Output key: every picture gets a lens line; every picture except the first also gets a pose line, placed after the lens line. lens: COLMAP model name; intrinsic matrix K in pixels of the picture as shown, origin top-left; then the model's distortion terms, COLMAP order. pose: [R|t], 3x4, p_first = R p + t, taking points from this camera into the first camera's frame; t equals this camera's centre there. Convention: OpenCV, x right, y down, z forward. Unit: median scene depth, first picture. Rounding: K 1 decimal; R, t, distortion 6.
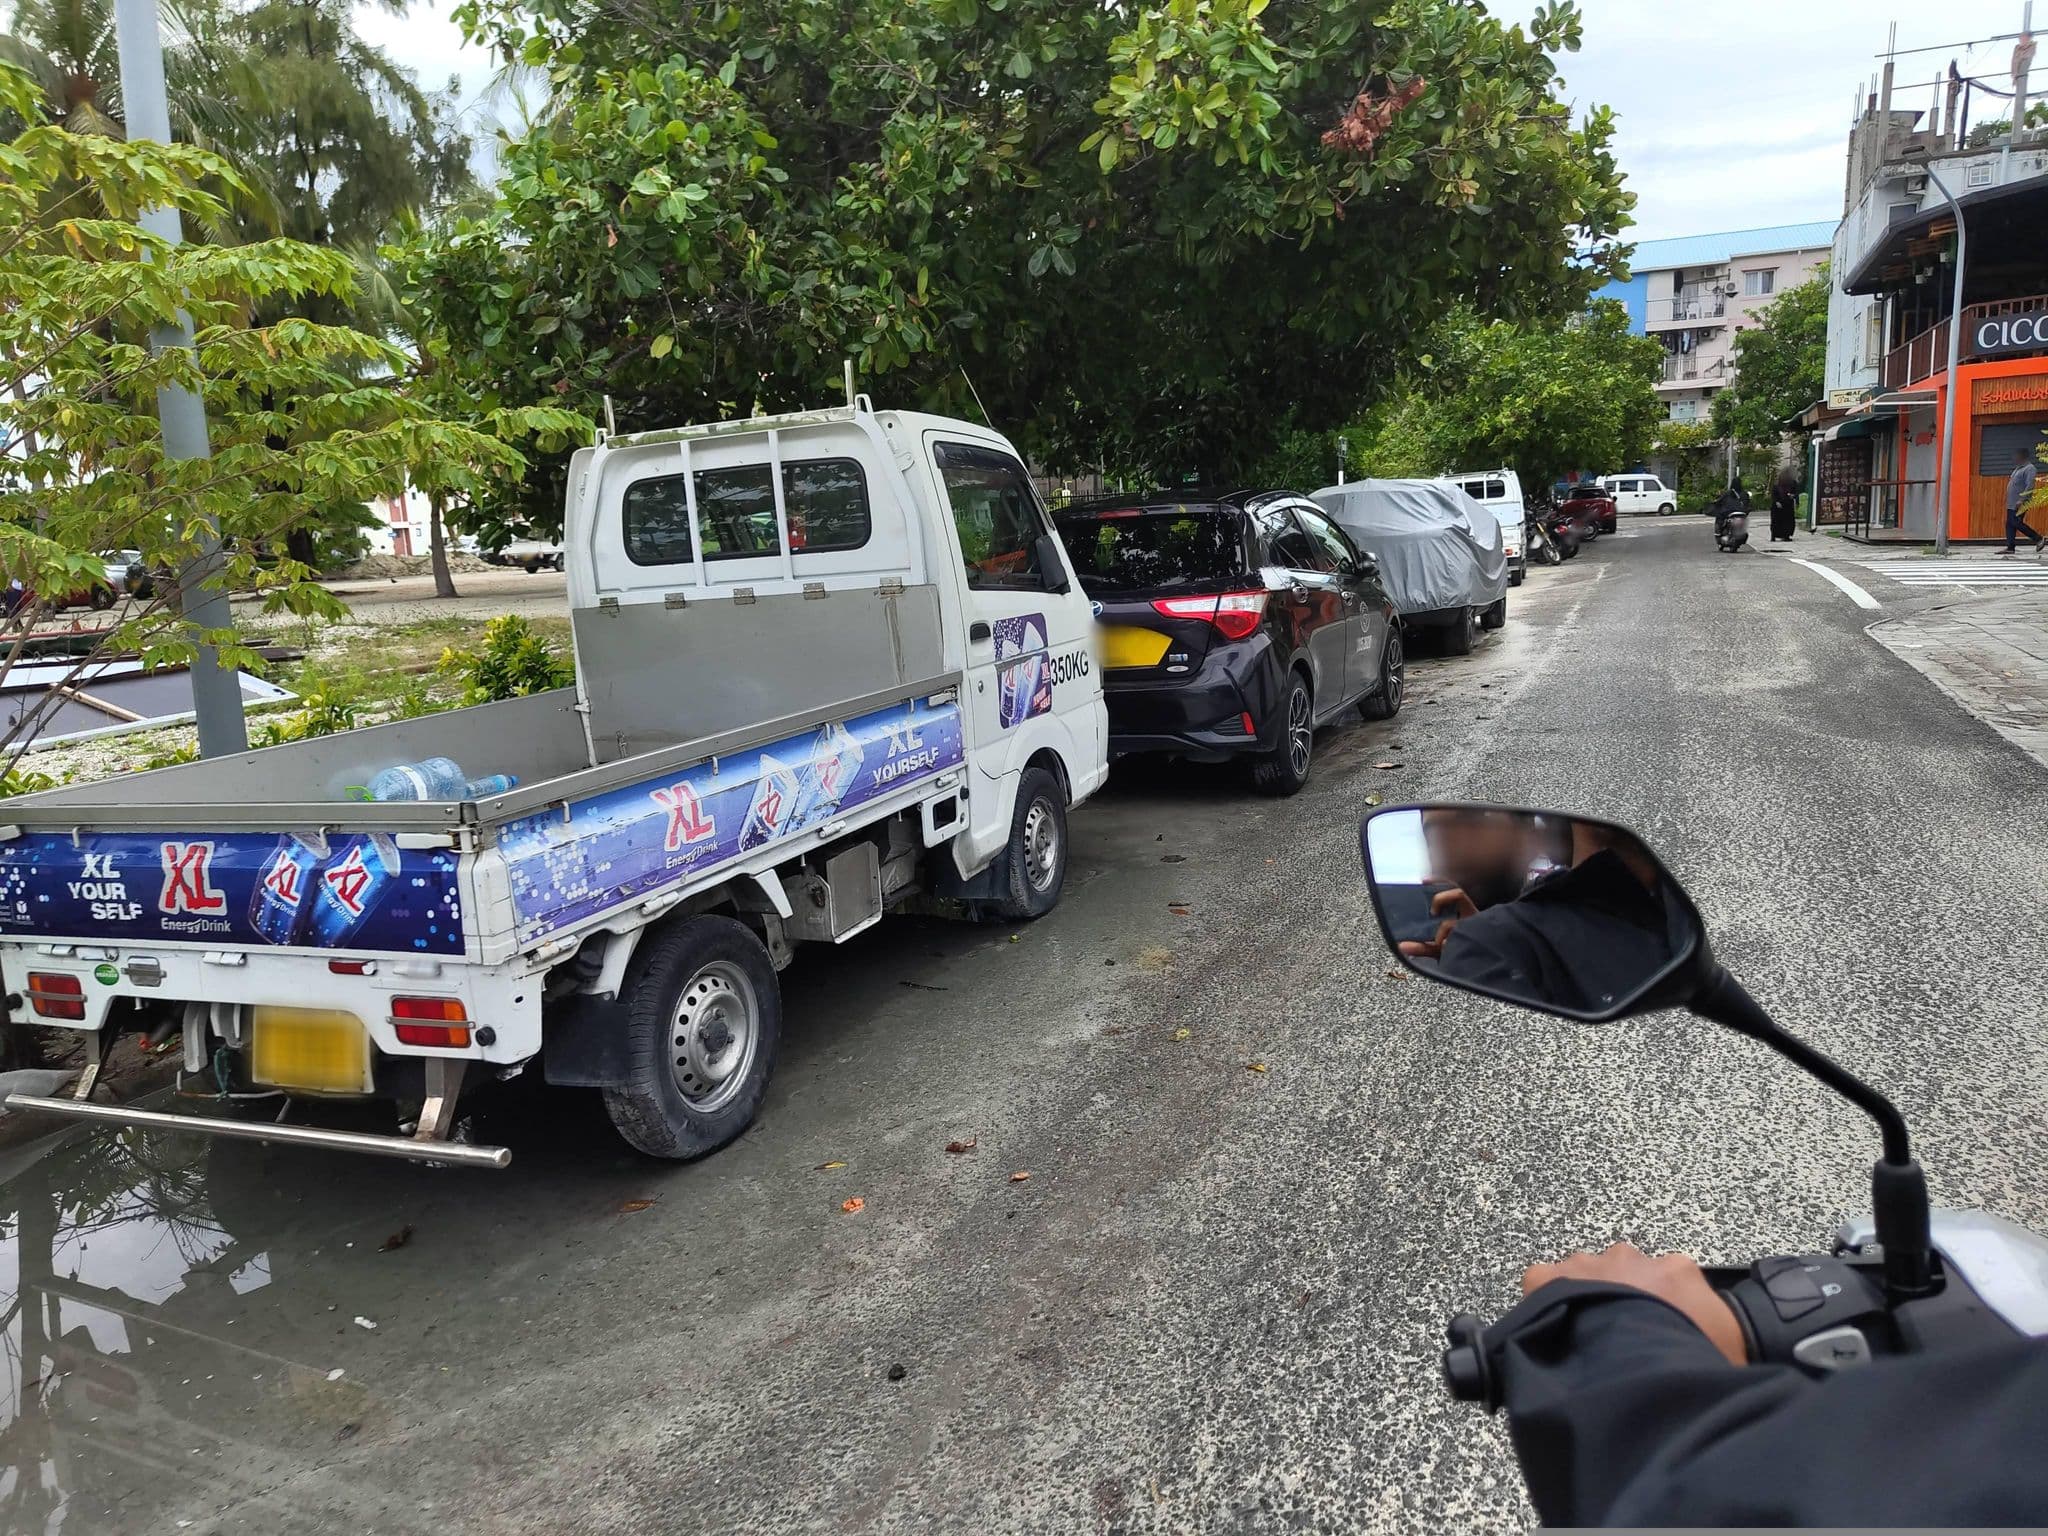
lens RADIAL K [[1592.5, 0, 1024.0], [0, 1592.5, 768.0], [0, 0, 1]] dist [0.001494, 0.045752]
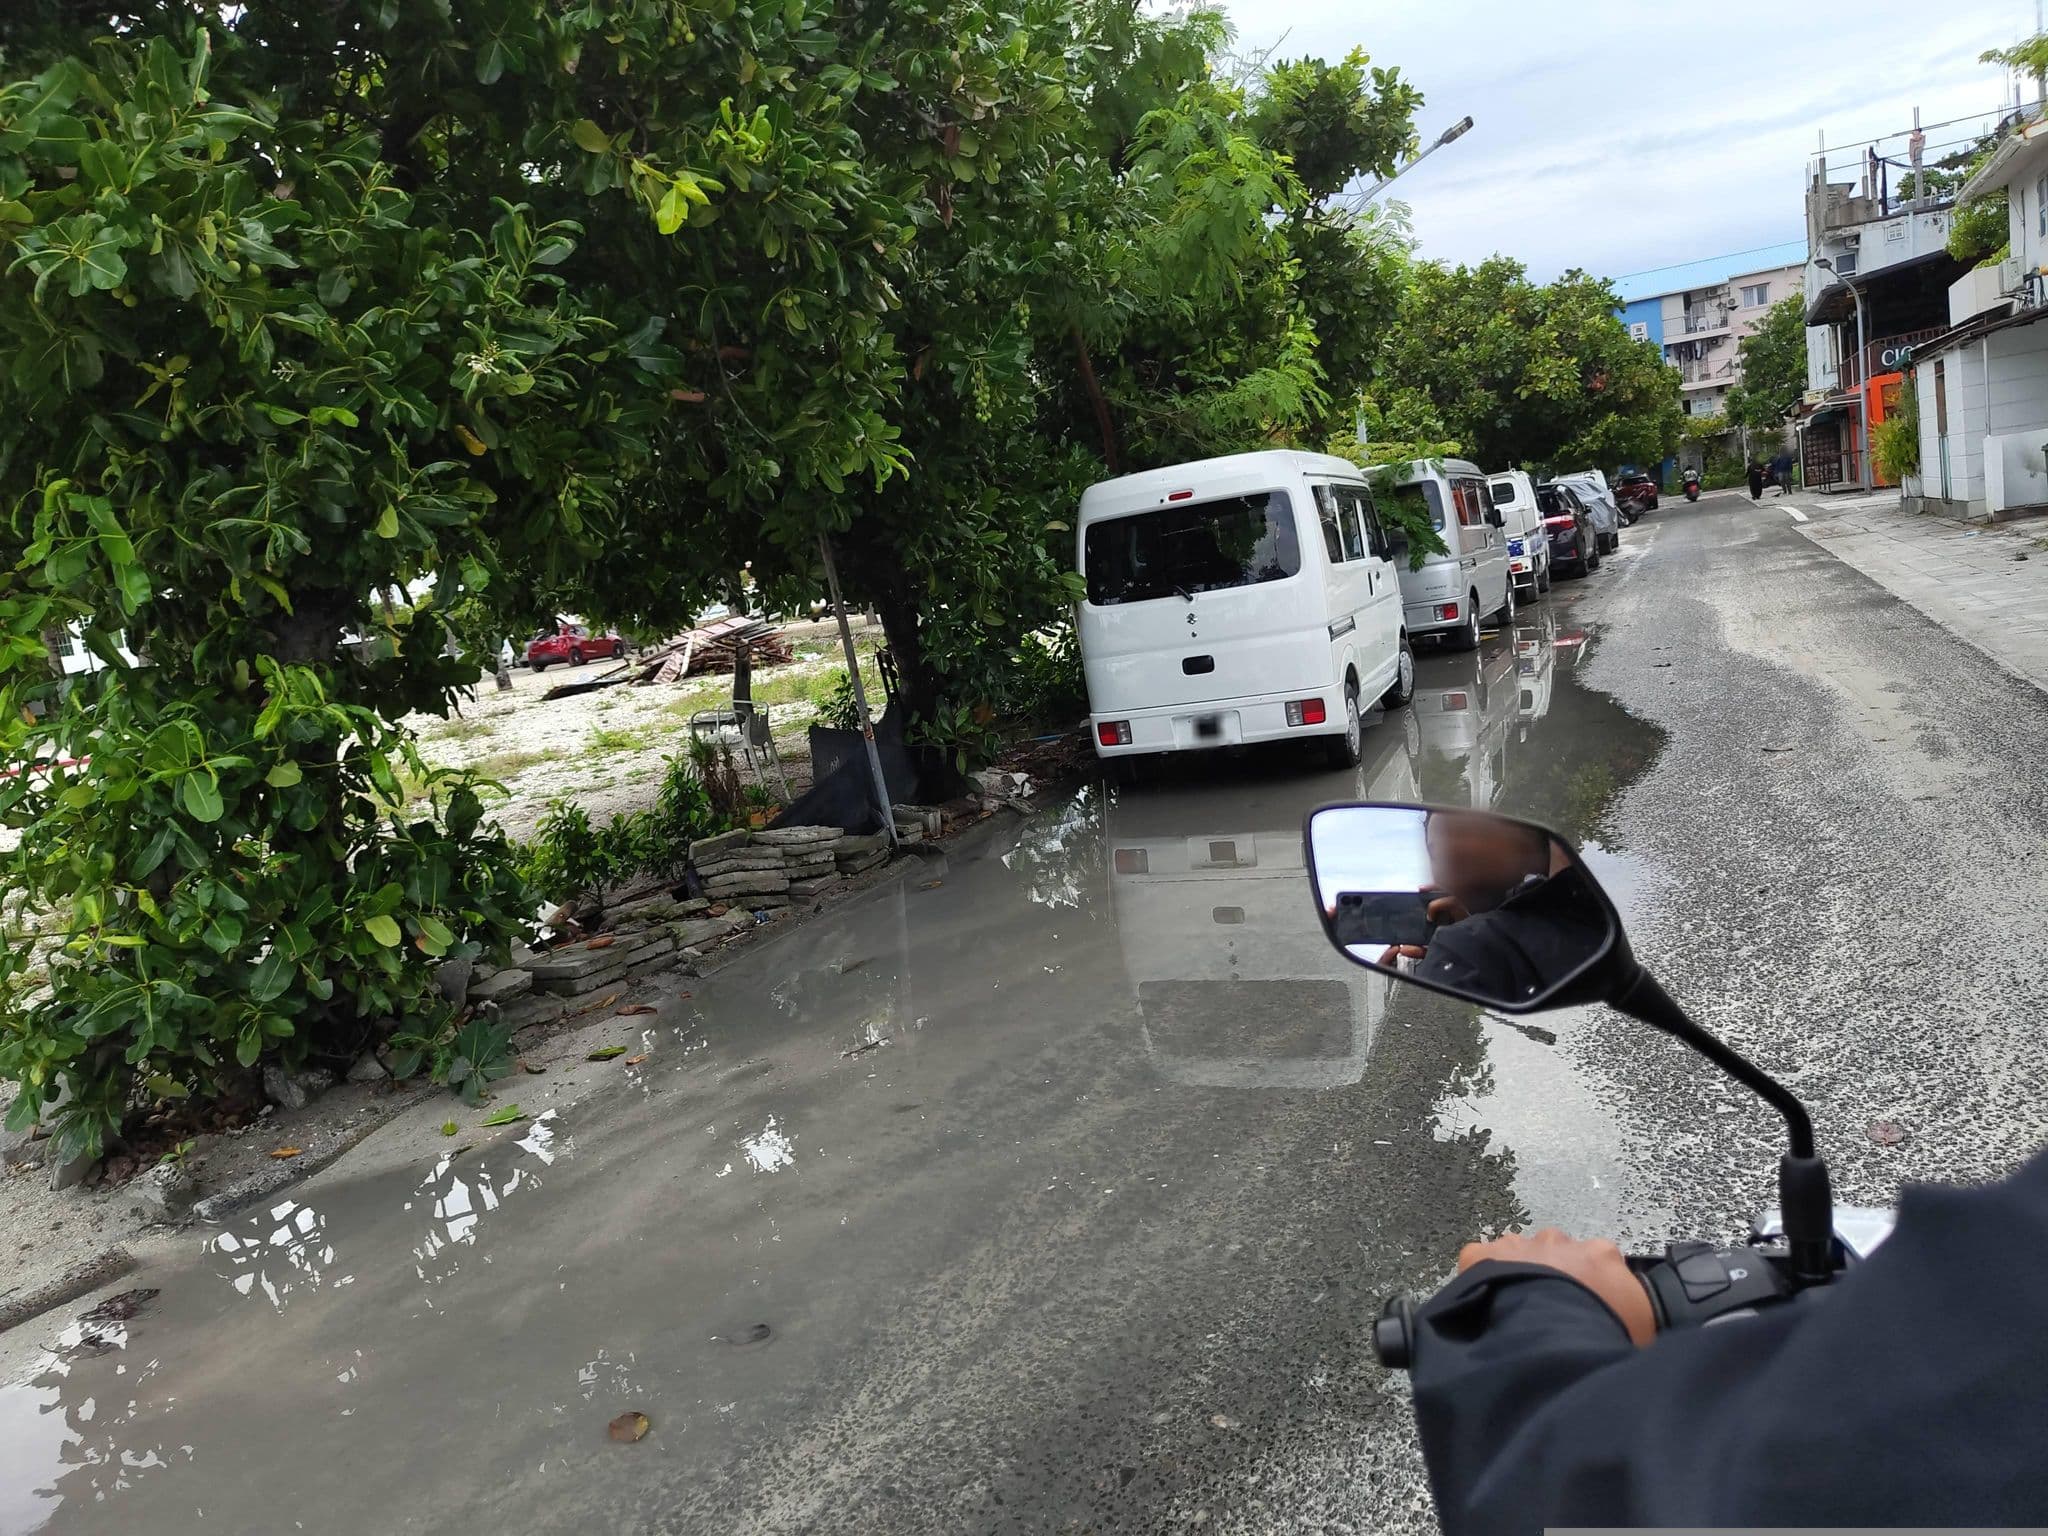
lens RADIAL K [[1408.1, 0, 1023.2], [0, 1408.1, 748.4], [0, 0, 1]] dist [0.030310, -0.048559]
pose [[0.993467, -0.086868, -0.074006, -0.060668], [0.085210, 0.996042, -0.025280, 0.026288], [0.075910, 0.018808, 0.996937, -0.151060]]
